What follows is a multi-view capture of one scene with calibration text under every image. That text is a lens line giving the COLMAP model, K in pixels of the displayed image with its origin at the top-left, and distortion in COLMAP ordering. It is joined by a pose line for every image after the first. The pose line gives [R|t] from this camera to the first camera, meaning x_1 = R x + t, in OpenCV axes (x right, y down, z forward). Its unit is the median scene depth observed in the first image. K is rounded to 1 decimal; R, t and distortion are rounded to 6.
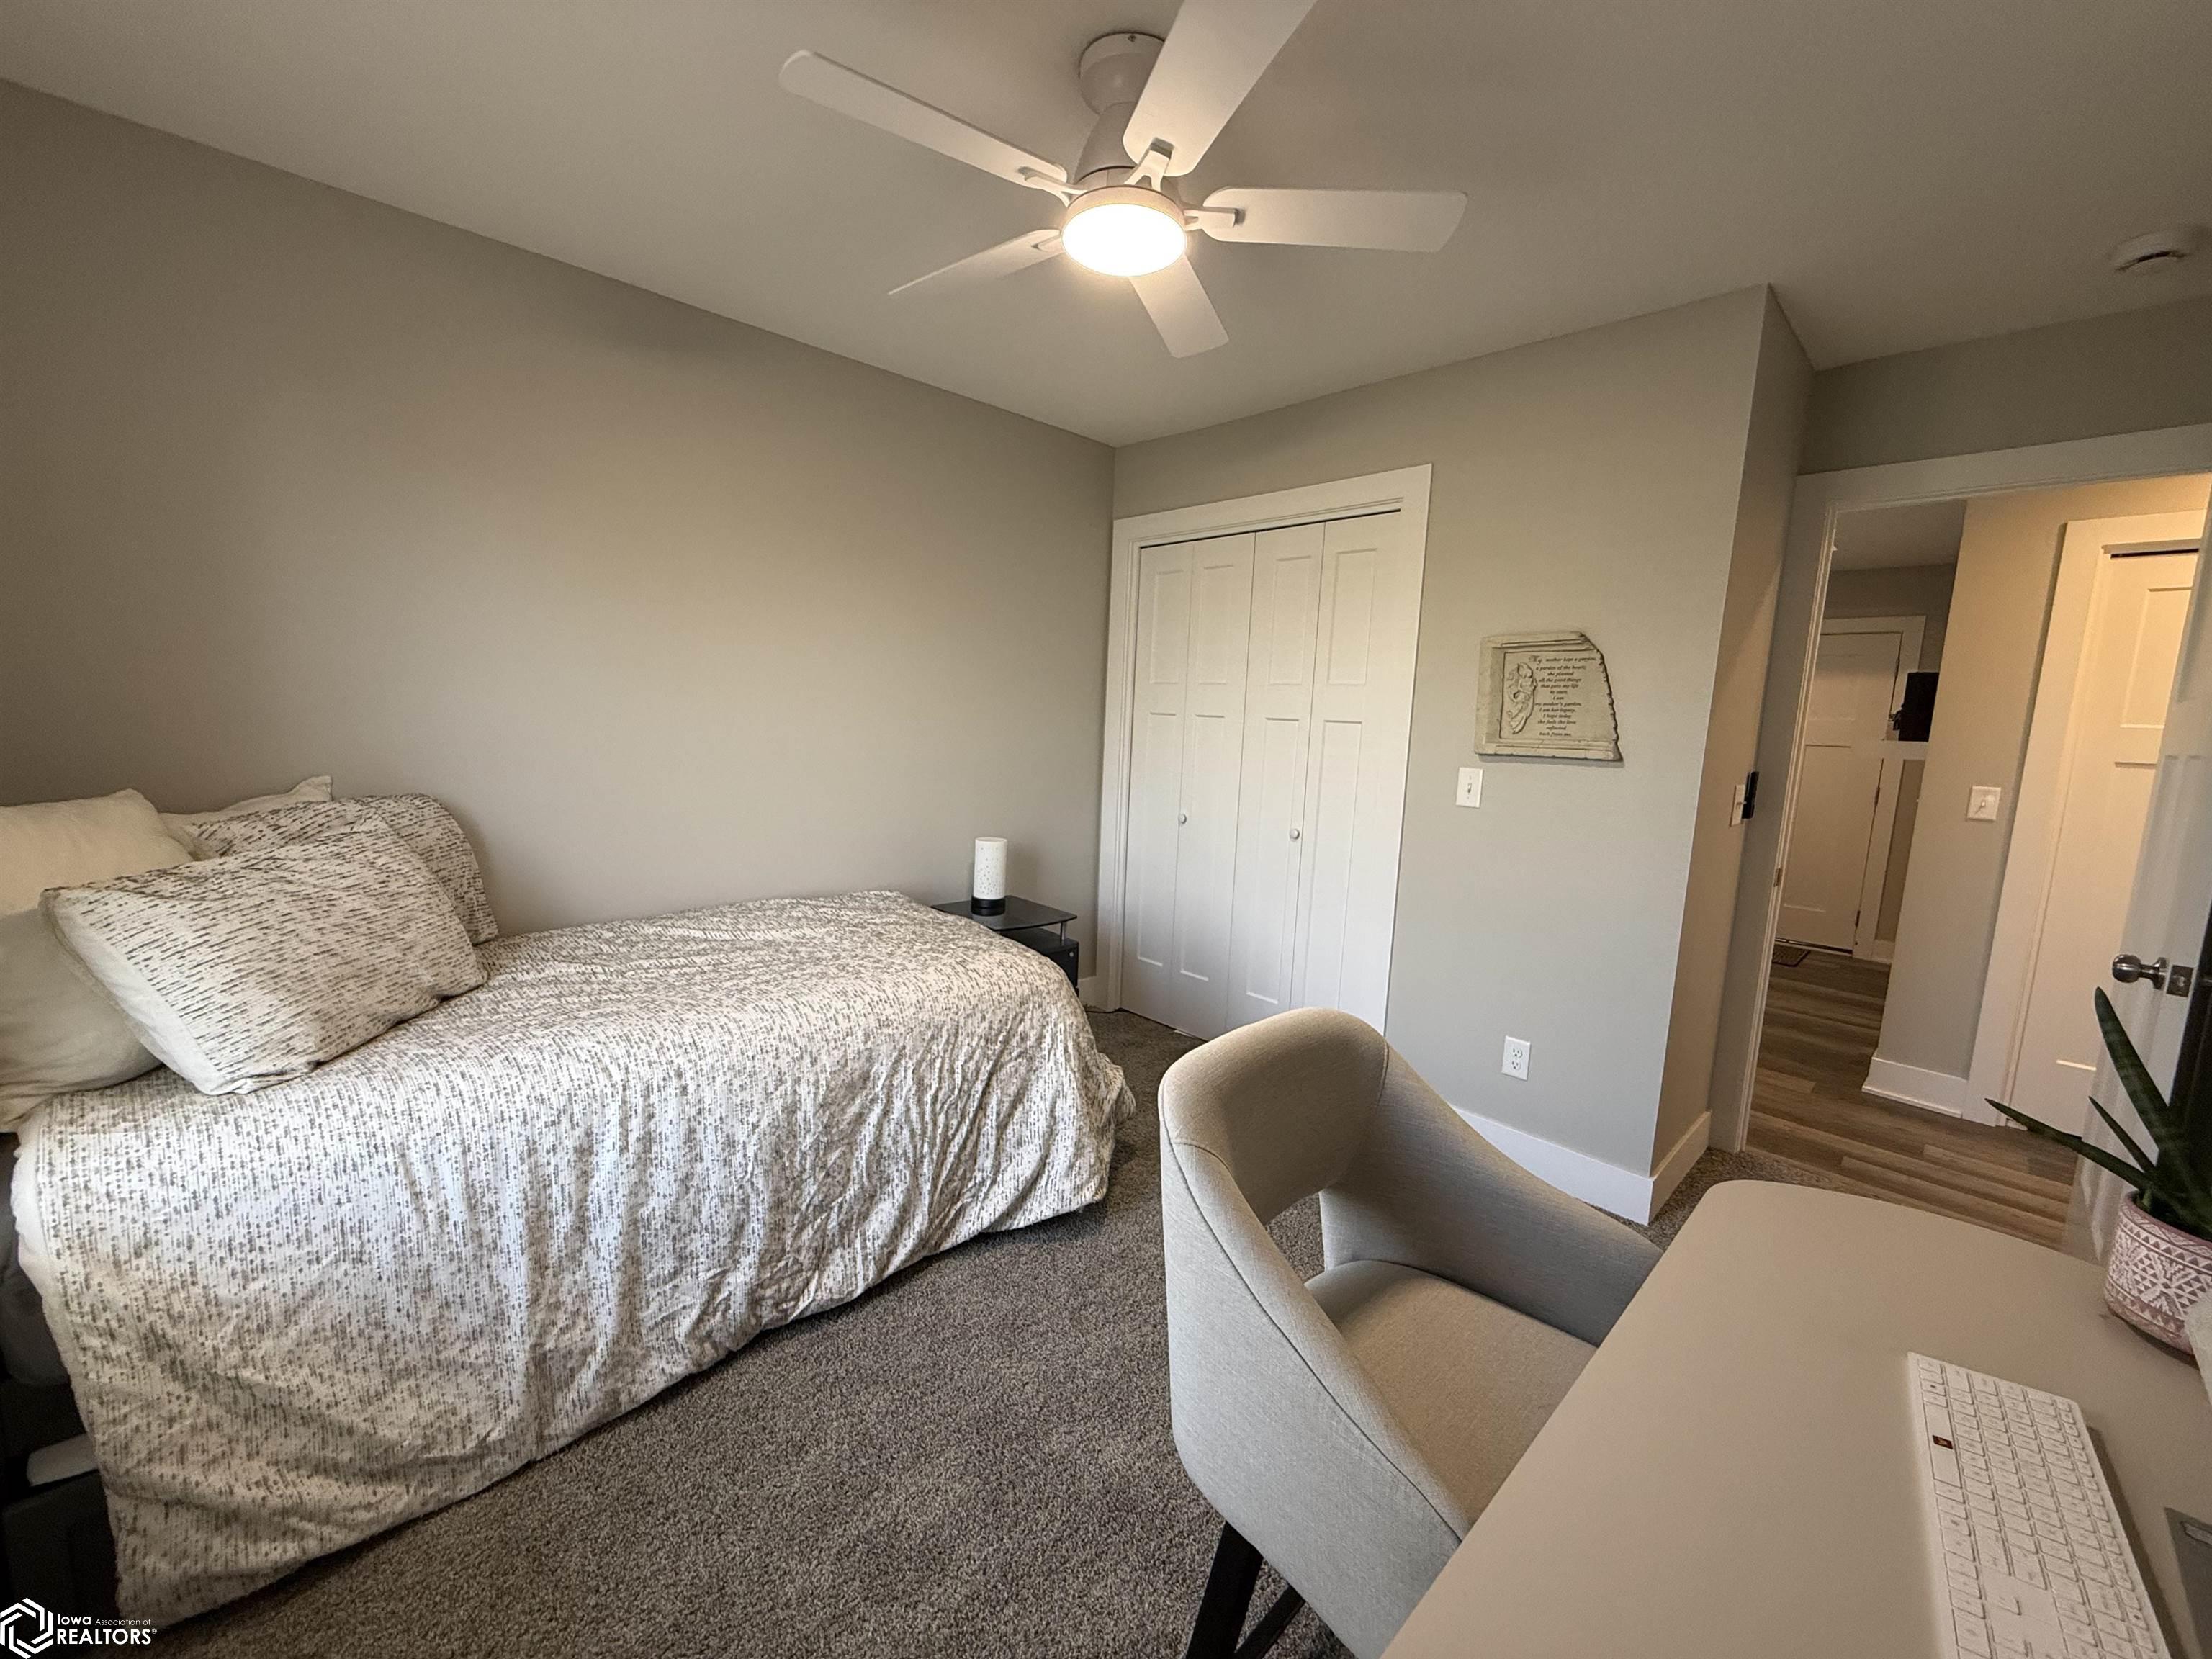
lens RADIAL K [[880.7, 0, 1101.6], [0, 880.7, 837.7], [0, 0, 1]] dist [-0.000519, -0.000218]
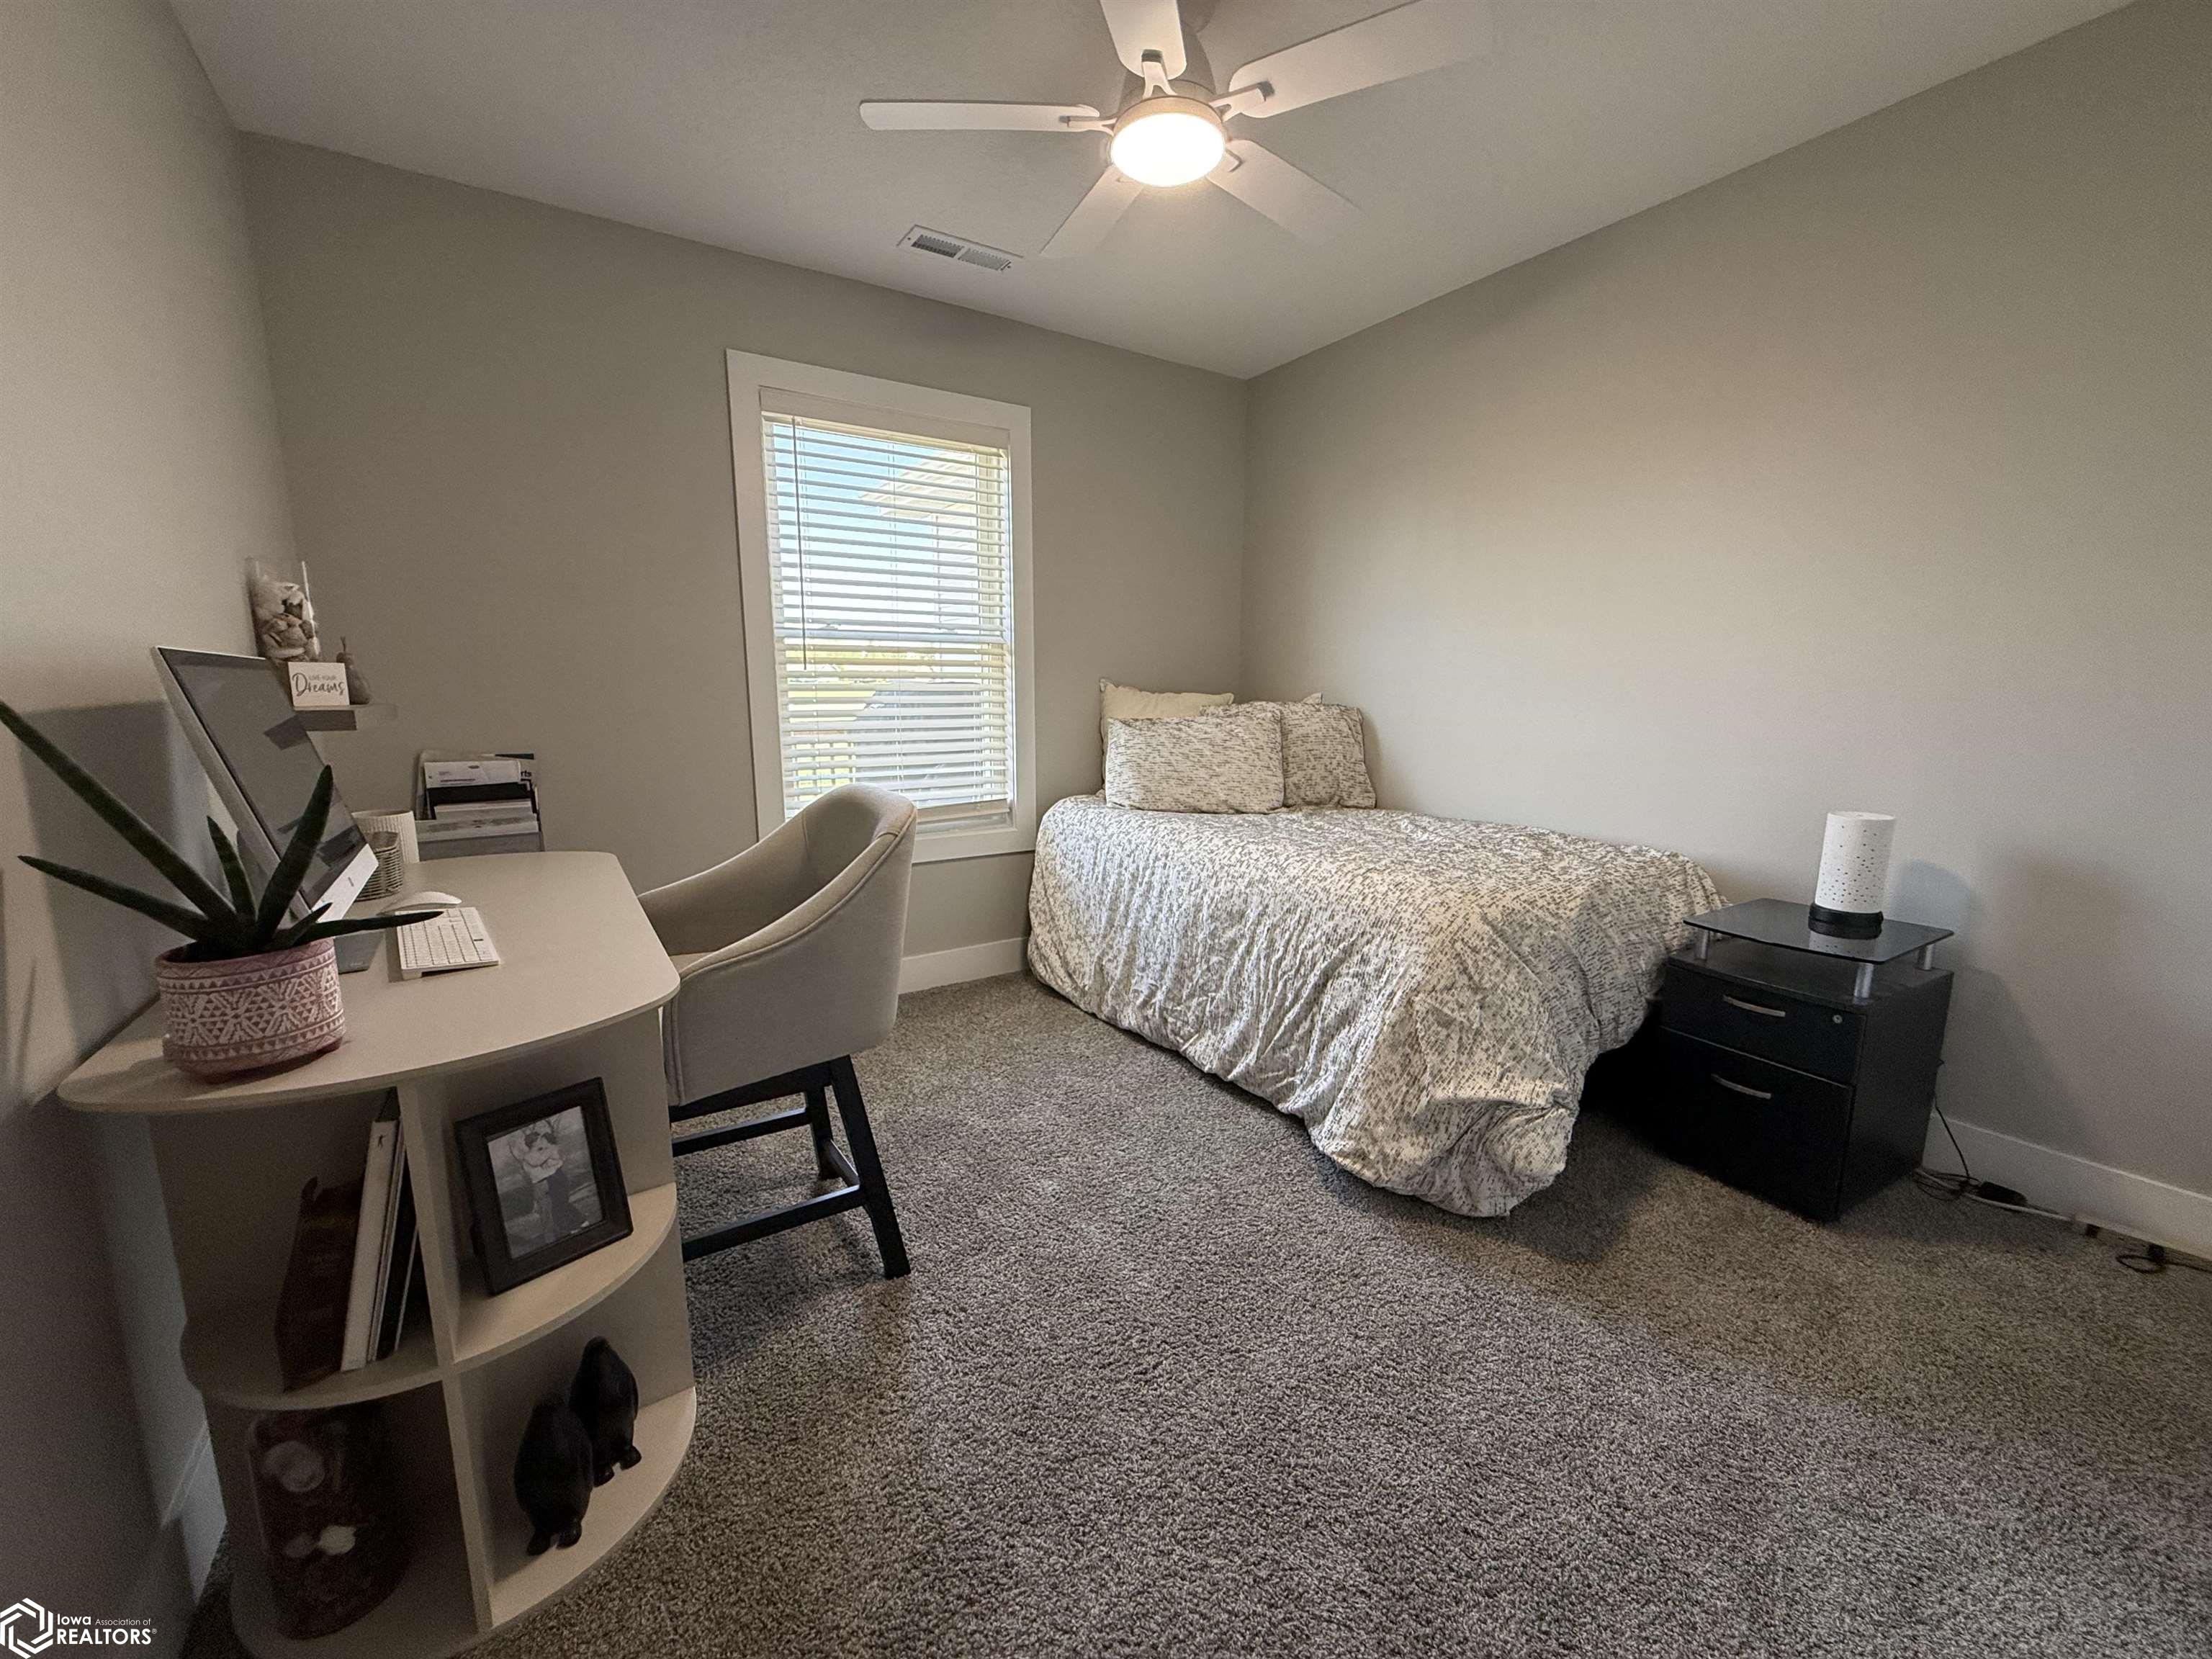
lens RADIAL K [[880.7, 0, 1101.6], [0, 880.7, 837.7], [0, 0, 1]] dist [-0.000519, -0.000218]
pose [[-0.196109, 0.126854, -0.972342, 1.004450], [-0.147387, 0.976519, 0.157126, -0.001311], [0.969442, 0.174125, -0.172808, 1.039161]]
